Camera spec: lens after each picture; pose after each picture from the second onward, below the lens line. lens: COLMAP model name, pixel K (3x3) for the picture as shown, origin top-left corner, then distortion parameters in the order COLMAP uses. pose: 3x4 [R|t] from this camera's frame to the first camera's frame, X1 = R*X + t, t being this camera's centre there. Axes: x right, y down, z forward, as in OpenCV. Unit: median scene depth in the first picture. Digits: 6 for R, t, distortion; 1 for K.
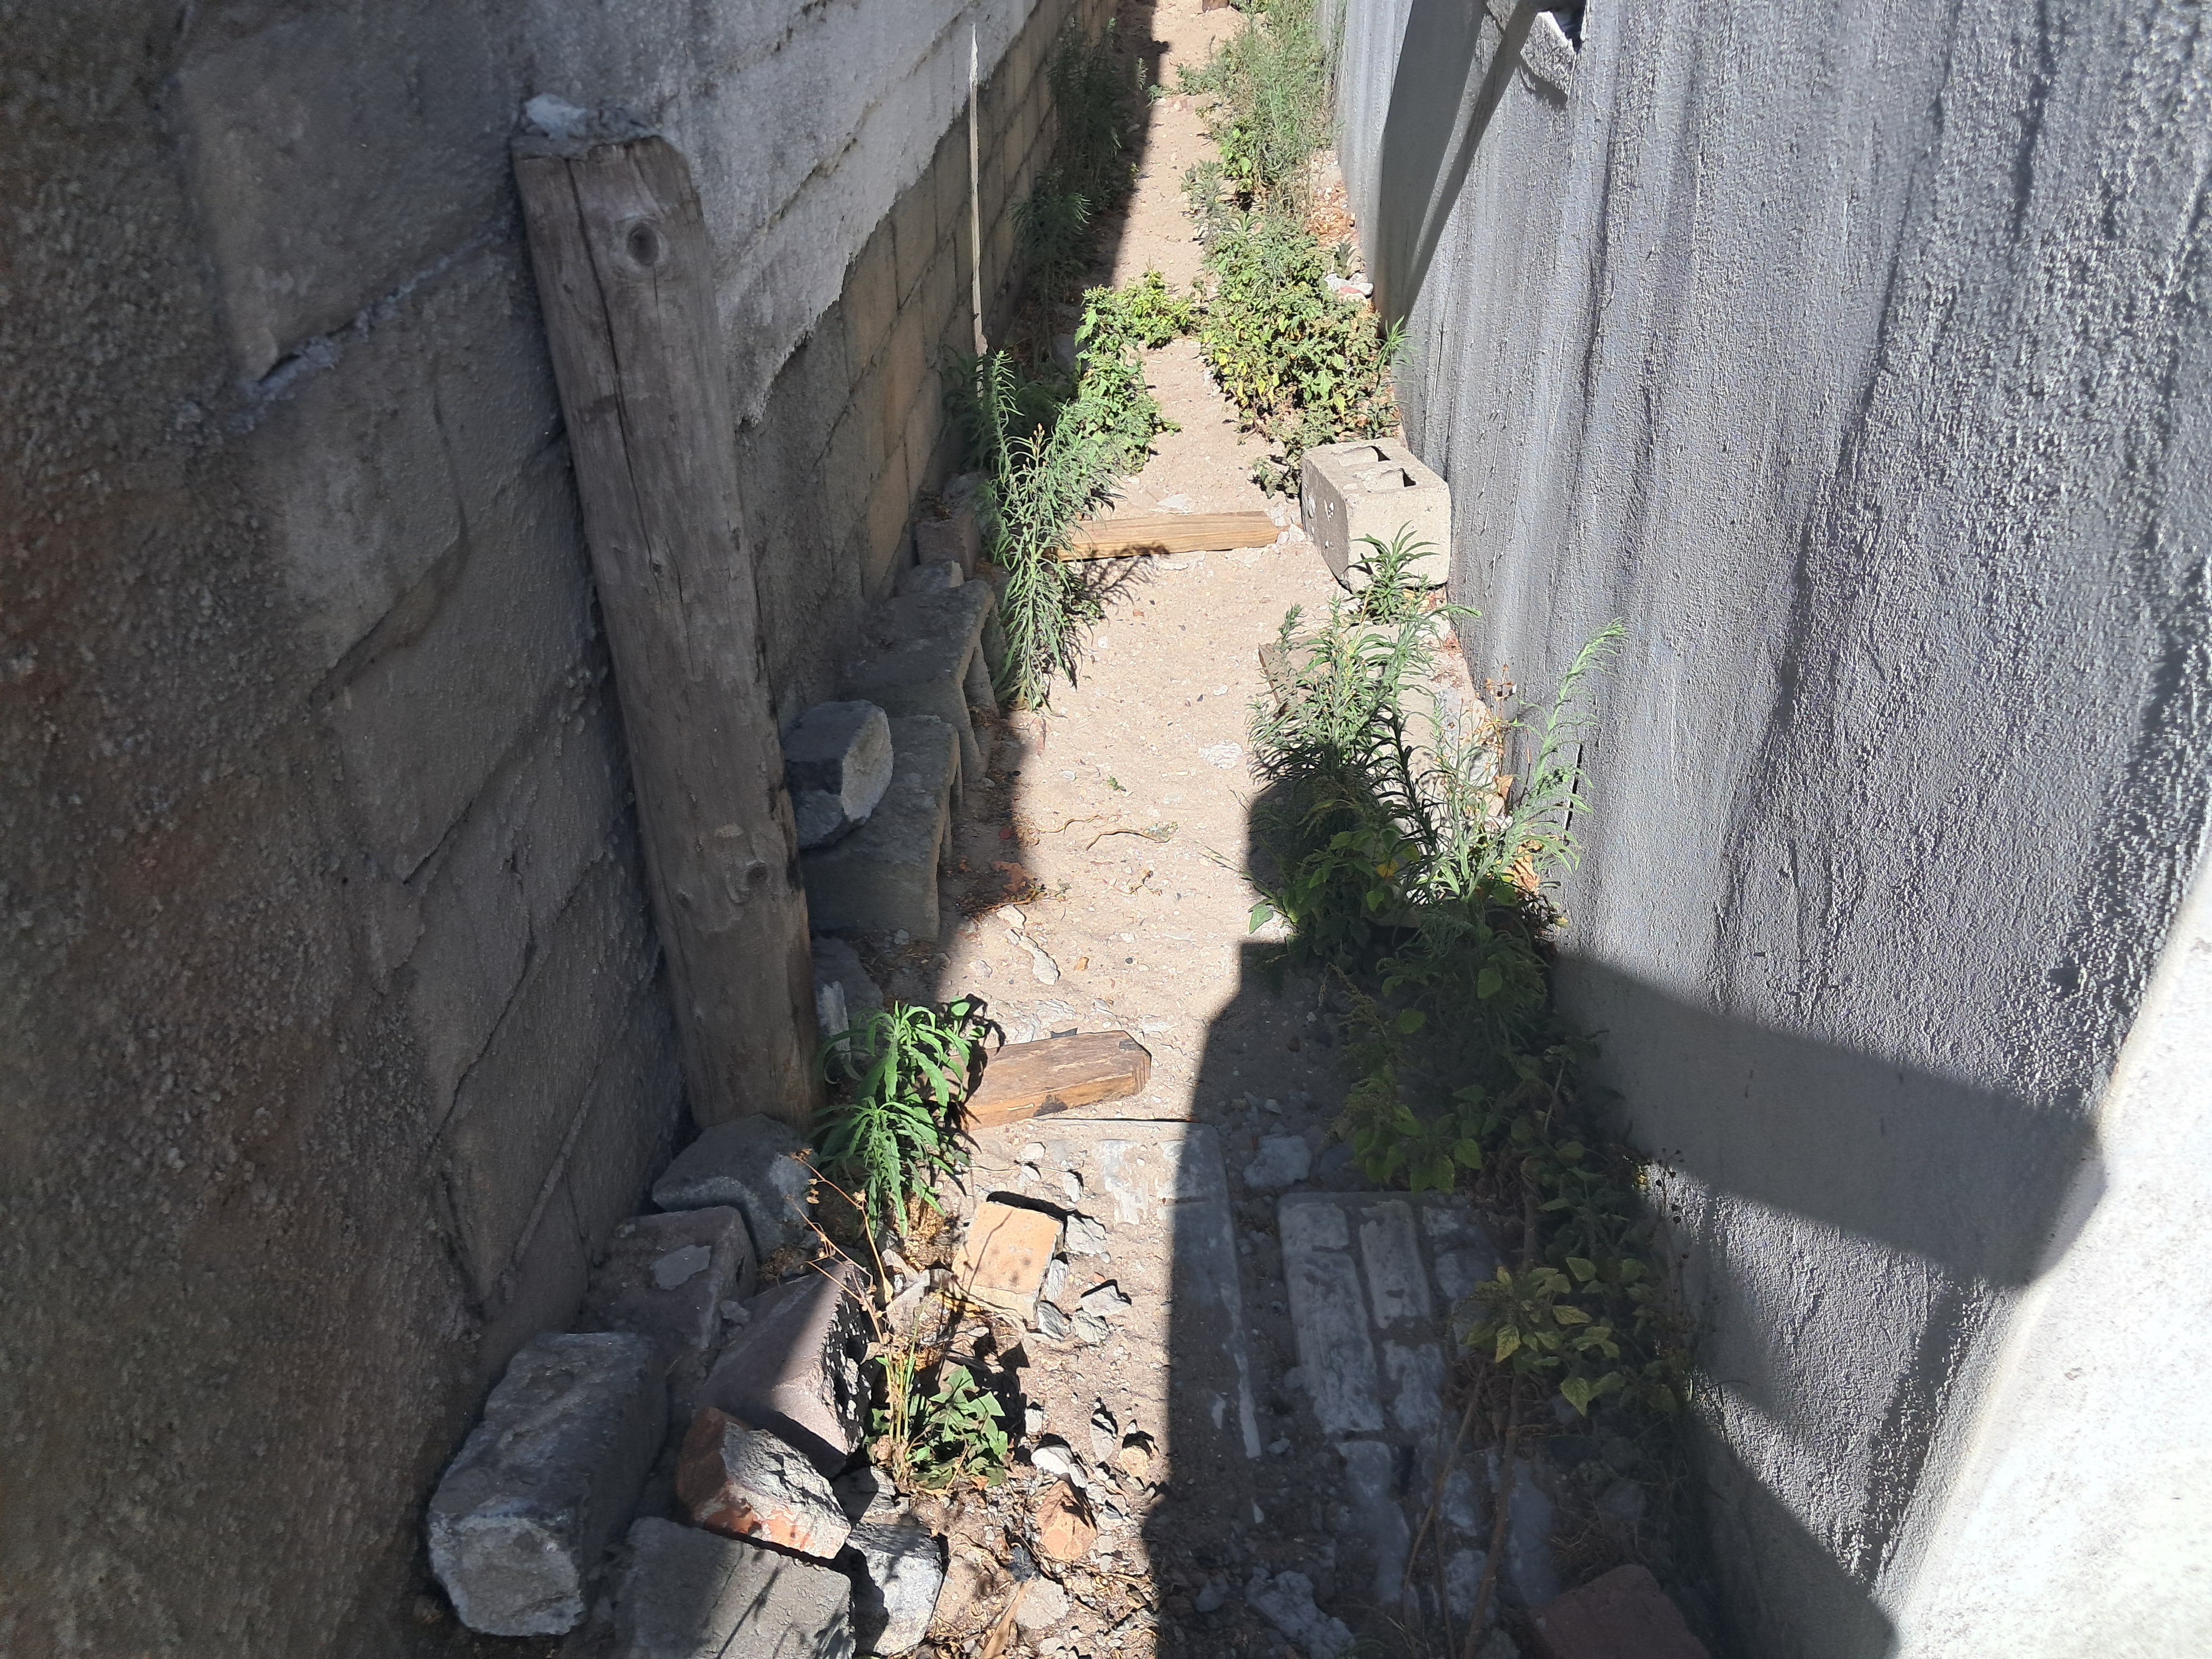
lens RADIAL K [[1763.7, 0, 1170.6], [0, 1763.7, 857.9], [0, 0, 1]] dist [-0.006141, -0.006291]
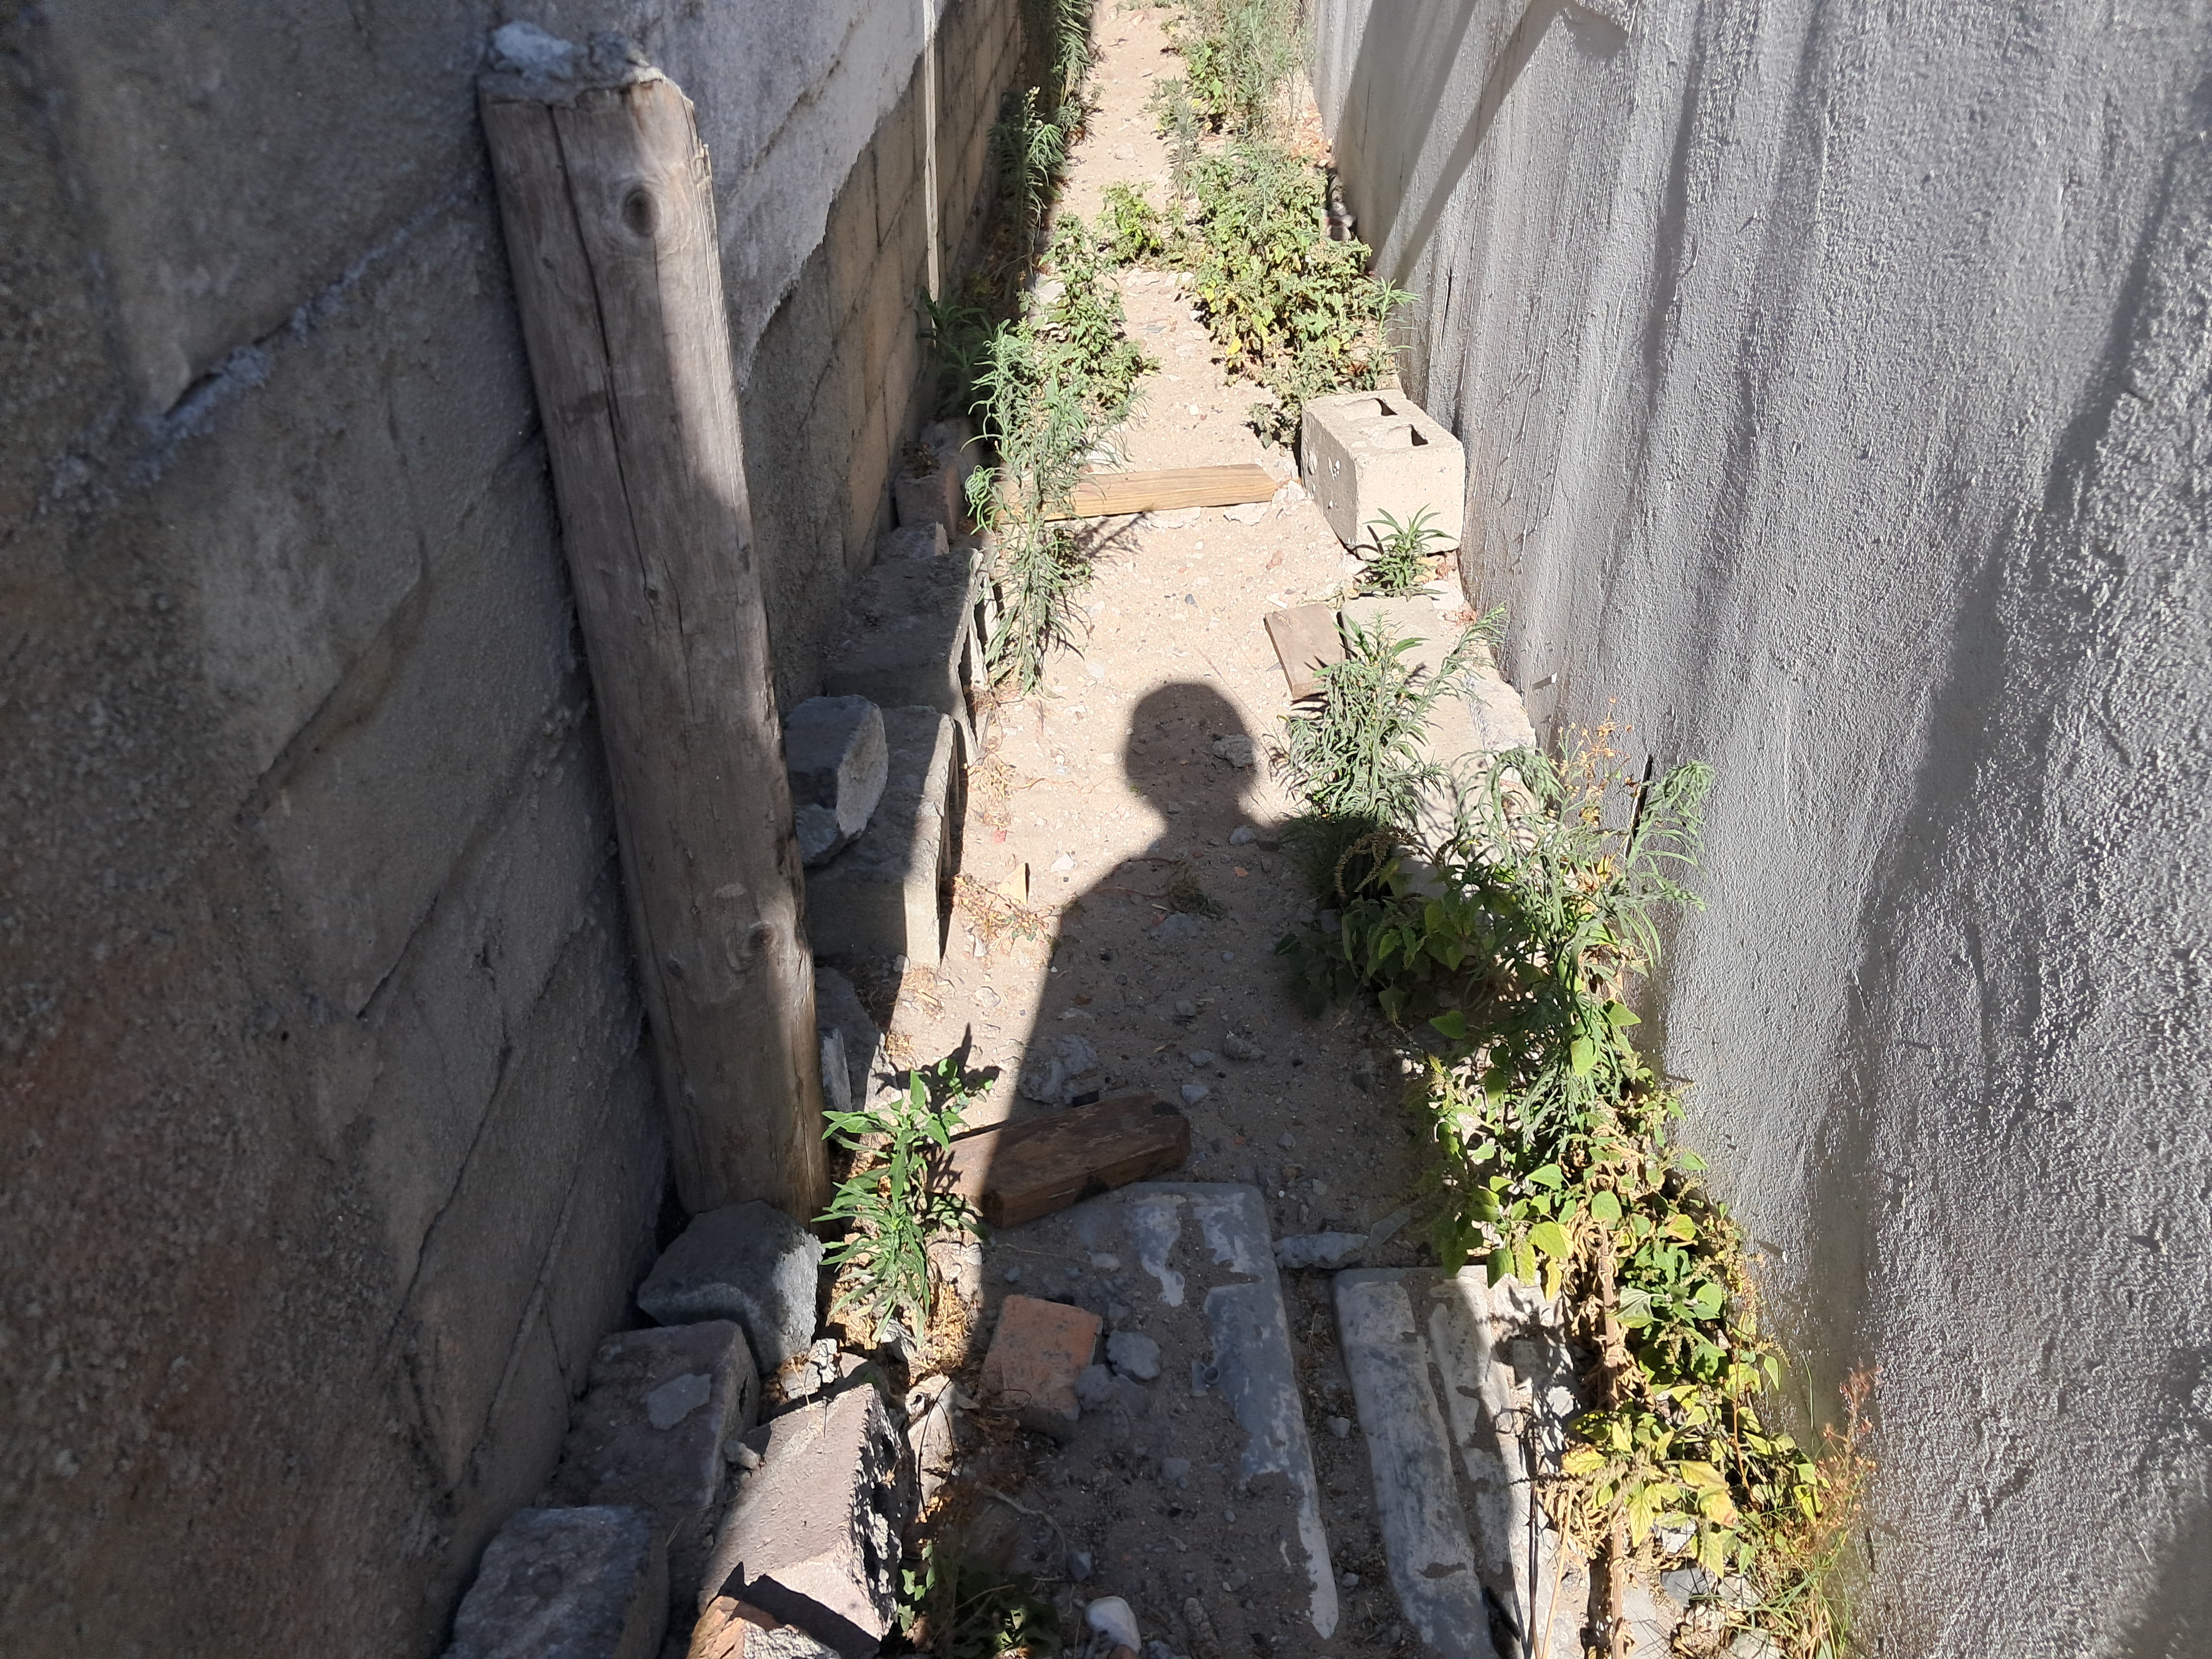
lens RADIAL K [[1760.5, 0, 1171.7], [0, 1760.5, 823.5], [0, 0, 1]] dist [0.003502, -0.013611]
pose [[0.999187, 0.006080, 0.039863, -0.075303], [-0.007206, 0.999577, 0.028167, -0.079041], [-0.039675, -0.028431, 0.998808, 0.144600]]
